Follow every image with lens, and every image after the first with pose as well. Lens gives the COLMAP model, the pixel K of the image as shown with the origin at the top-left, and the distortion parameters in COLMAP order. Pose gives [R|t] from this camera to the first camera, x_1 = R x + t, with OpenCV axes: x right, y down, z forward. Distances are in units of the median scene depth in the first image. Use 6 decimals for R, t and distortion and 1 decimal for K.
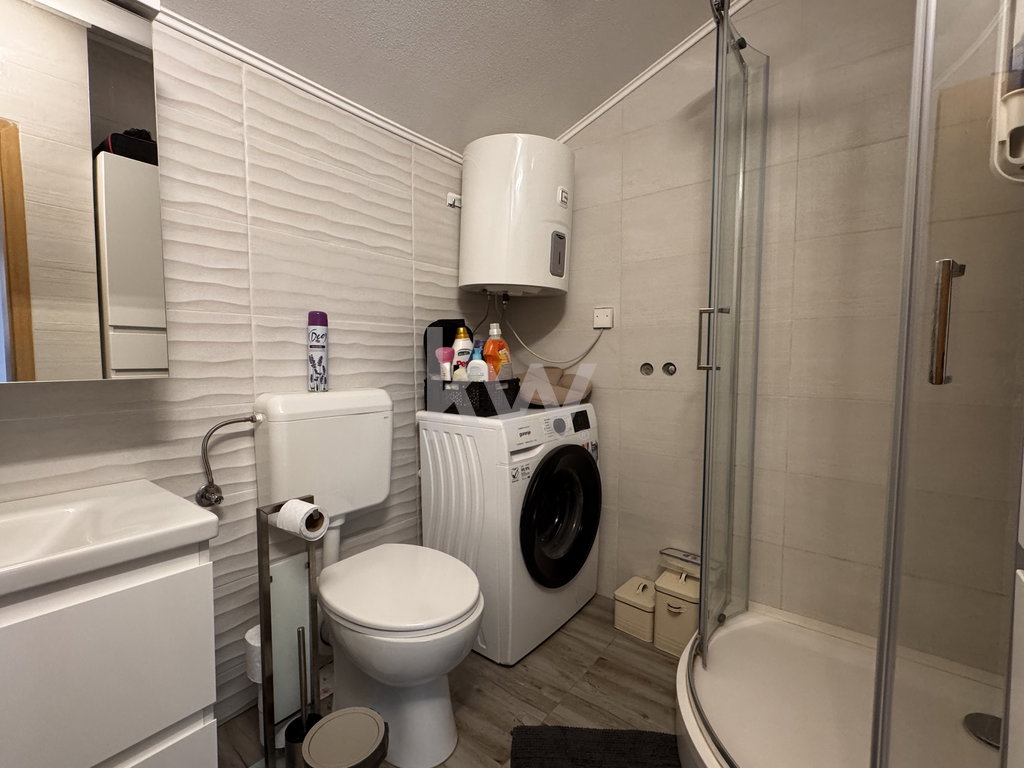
lens RADIAL K [[454.5, 0, 516.7], [0, 454.5, 386.6], [0, 0, 1]] dist [0.005490, 0.000289]
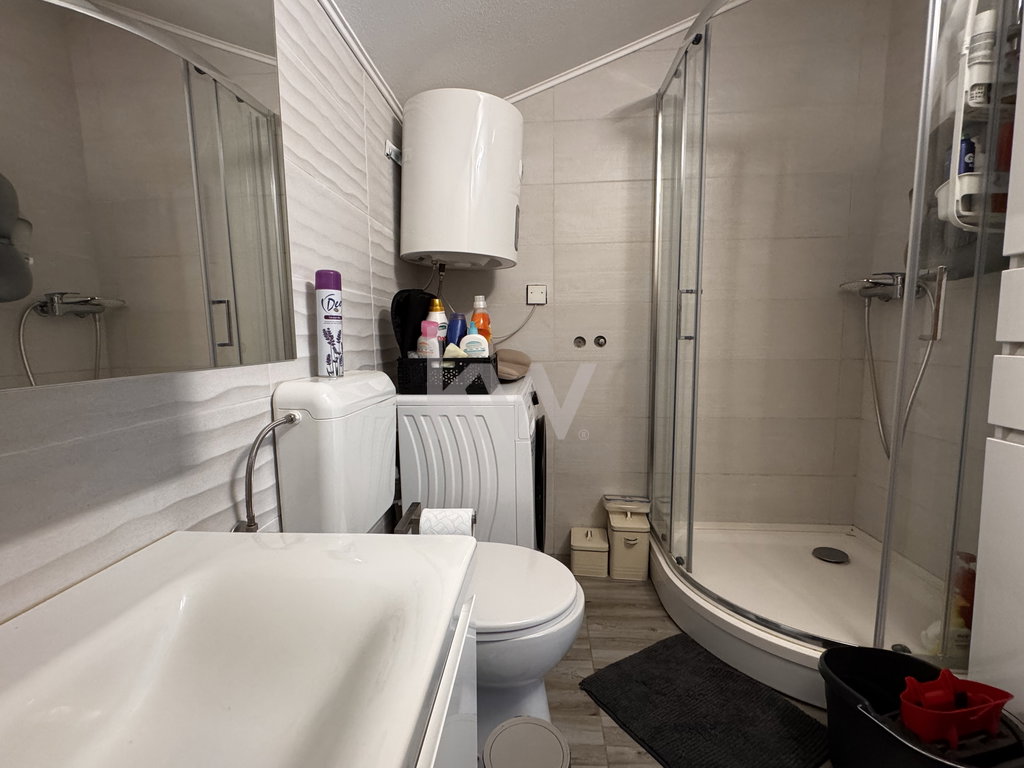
lens RADIAL K [[454.5, 0, 515.0], [0, 454.5, 384.7], [0, 0, 1]] dist [0.005490, 0.000289]
pose [[0.833776, -0.069696, 0.547686, -0.519818], [0.048661, 0.997416, 0.052846, -0.001124], [-0.549955, -0.017411, 0.835013, 0.171796]]
